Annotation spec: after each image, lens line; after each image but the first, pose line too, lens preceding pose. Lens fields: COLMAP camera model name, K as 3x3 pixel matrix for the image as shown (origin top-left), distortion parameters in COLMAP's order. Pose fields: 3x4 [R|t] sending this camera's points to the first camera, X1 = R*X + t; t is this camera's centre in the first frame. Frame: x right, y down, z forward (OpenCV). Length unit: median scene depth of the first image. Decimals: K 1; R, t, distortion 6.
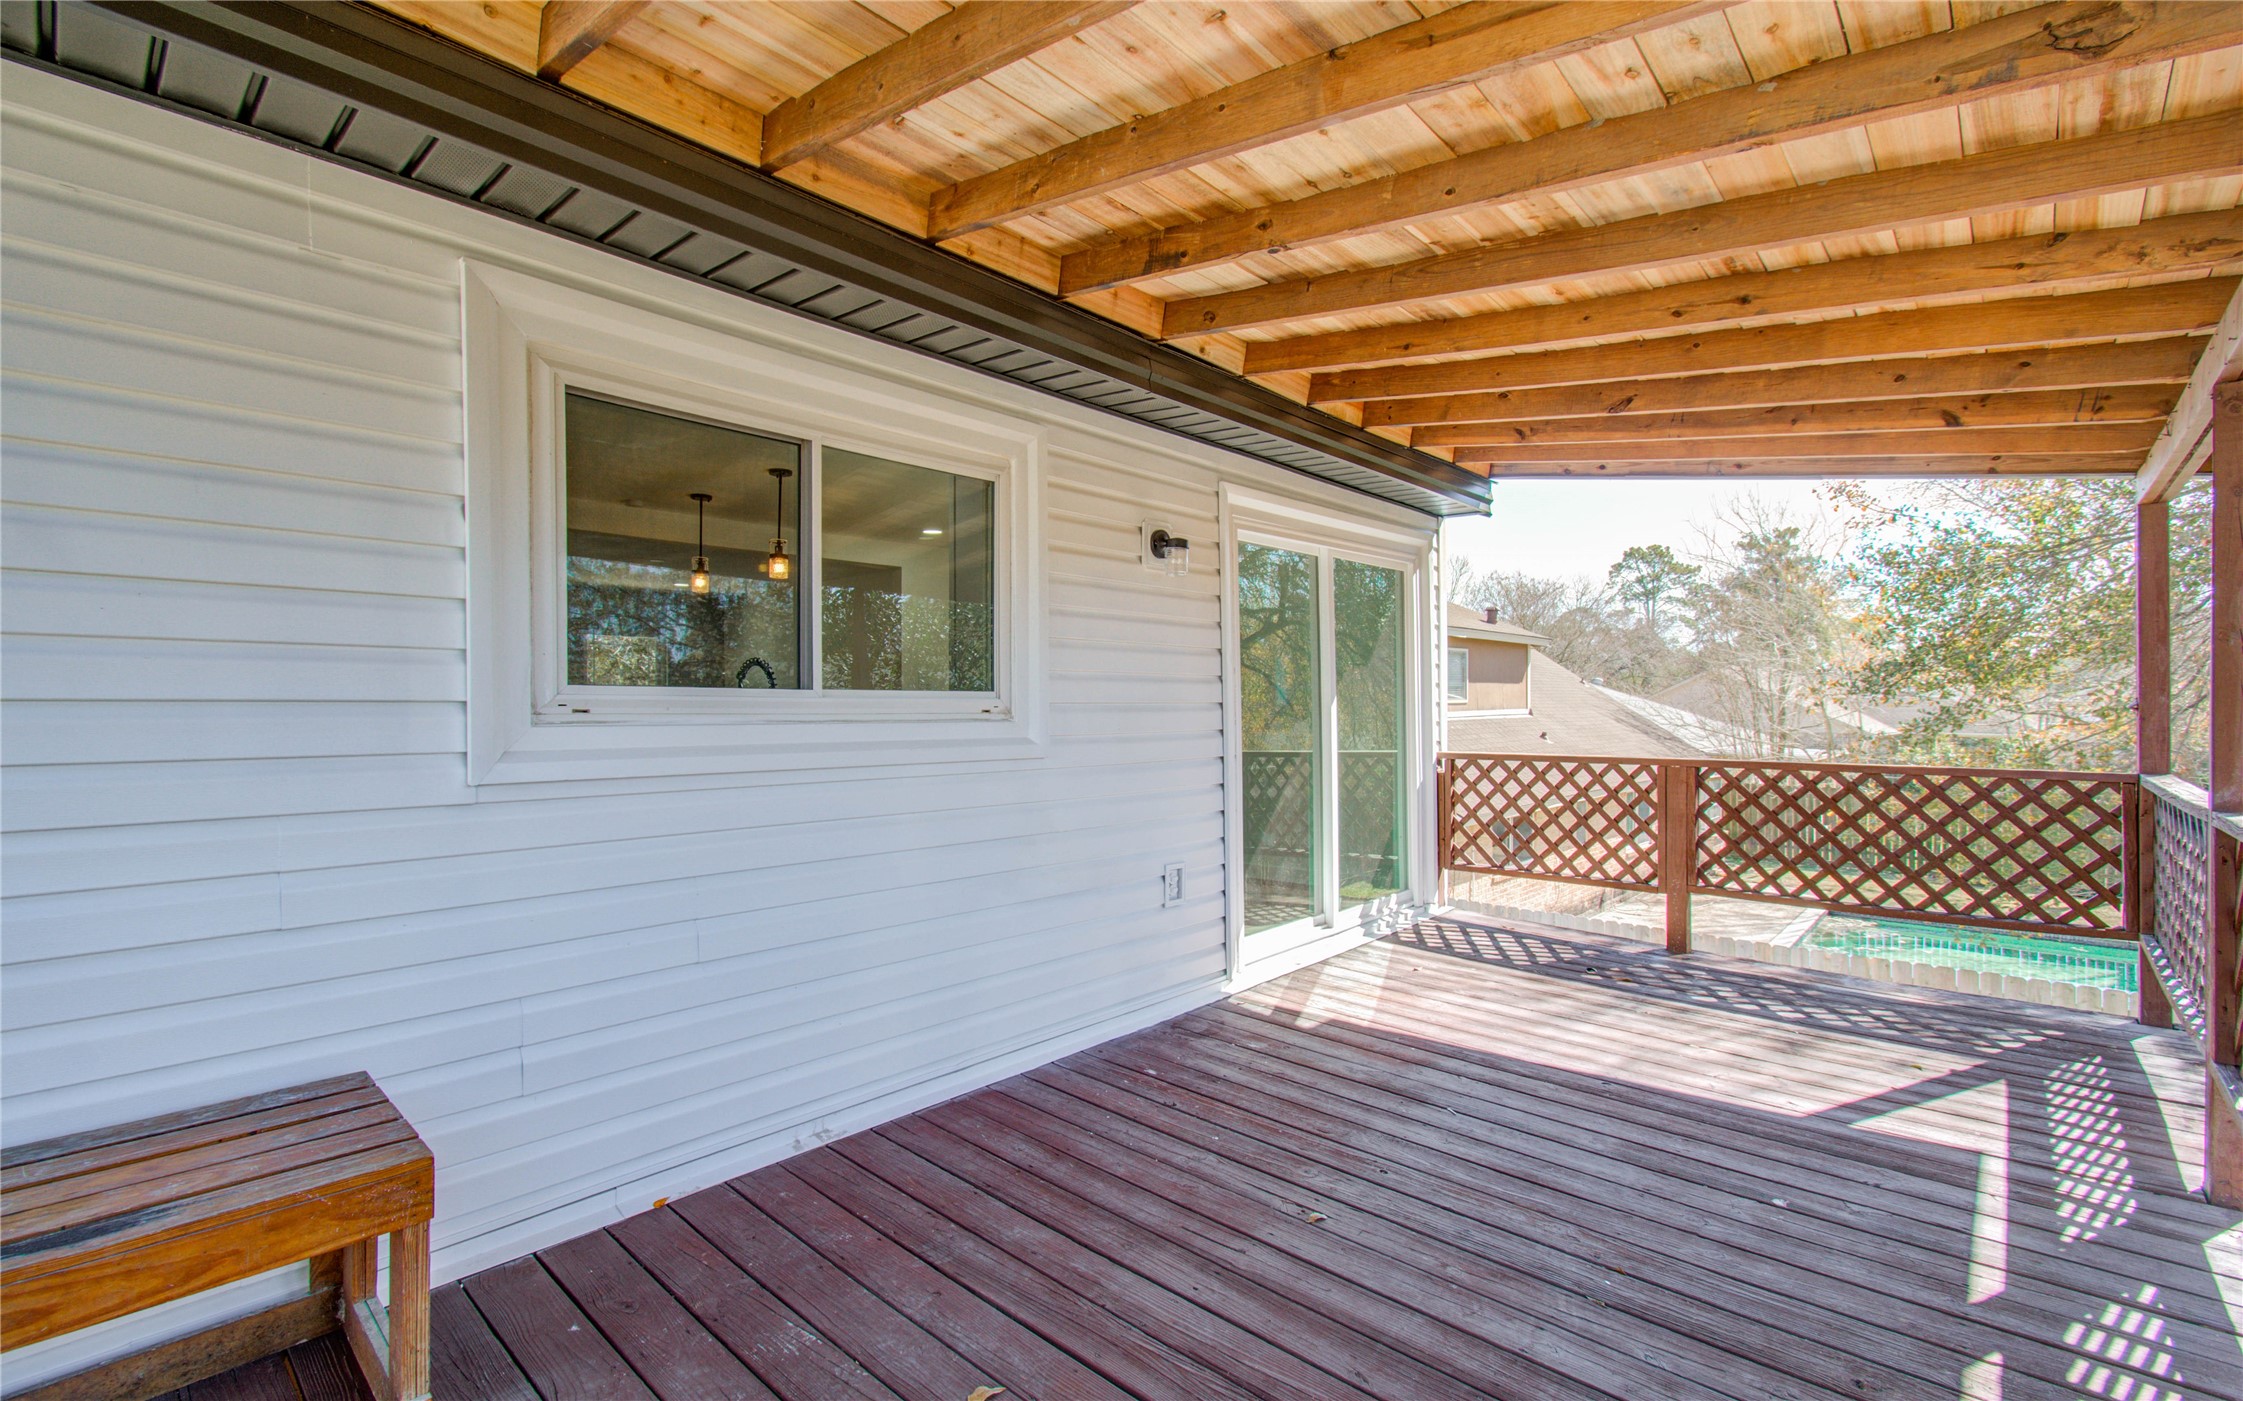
lens RADIAL K [[954.3, 0, 1091.4], [0, 954.3, 715.5], [0, 0, 1]] dist [0.000938, 0.003331]
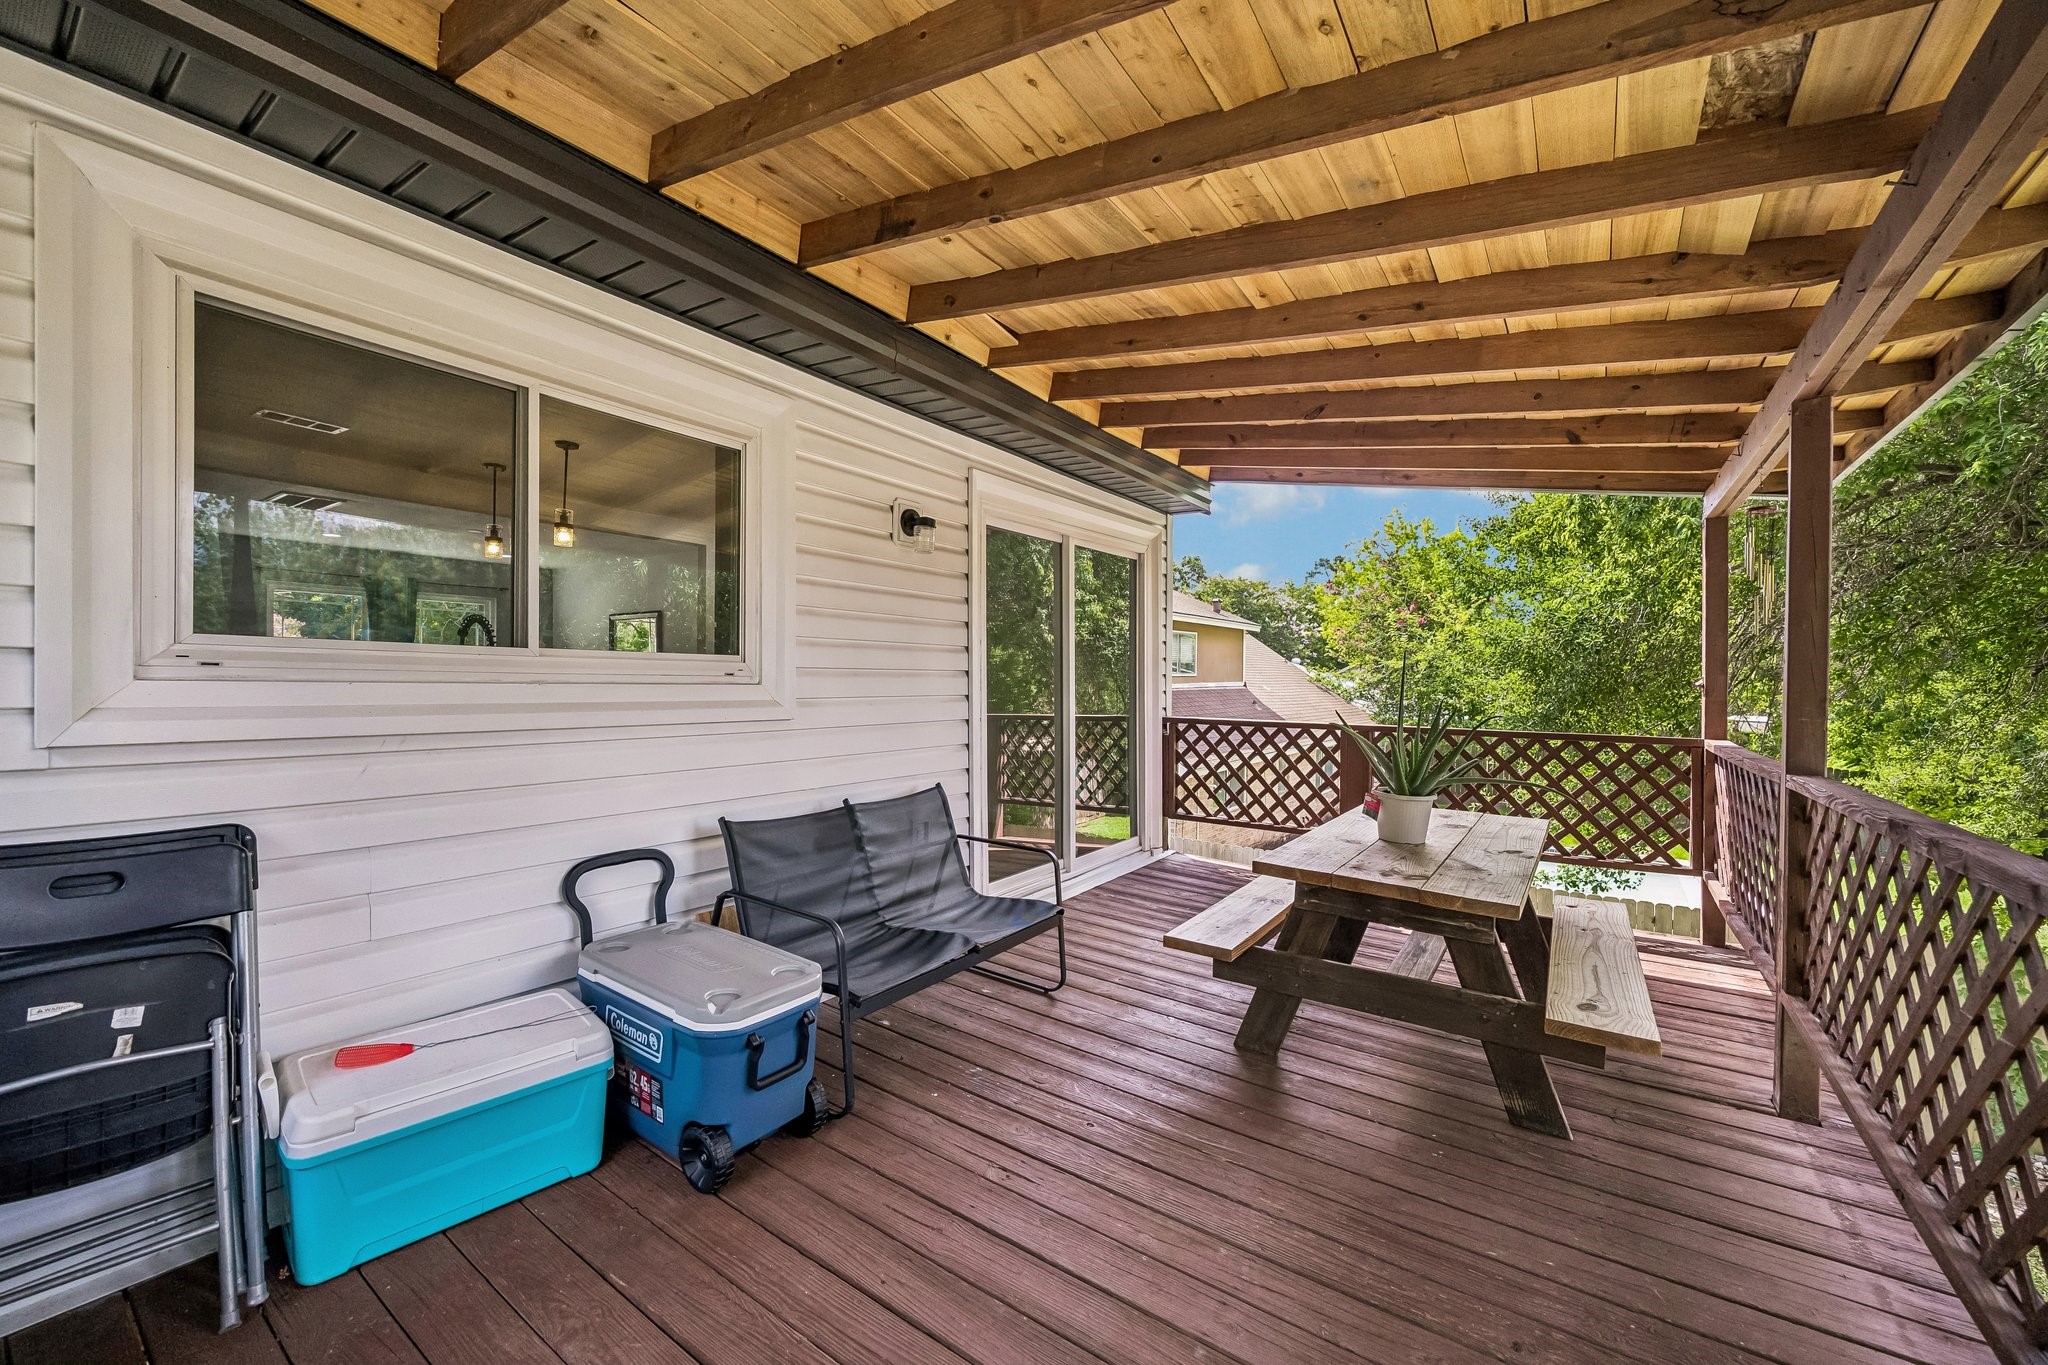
lens RADIAL K [[800.6, 0, 1017.7], [0, 800.6, 680.0], [0, 0, 1]] dist [0.000550, 0.000264]
pose [[0.988283, 0.014970, 0.151896, 0.073840], [-0.014137, 0.999879, -0.006558, 0.004096], [-0.151976, 0.004333, 0.988375, 0.127463]]
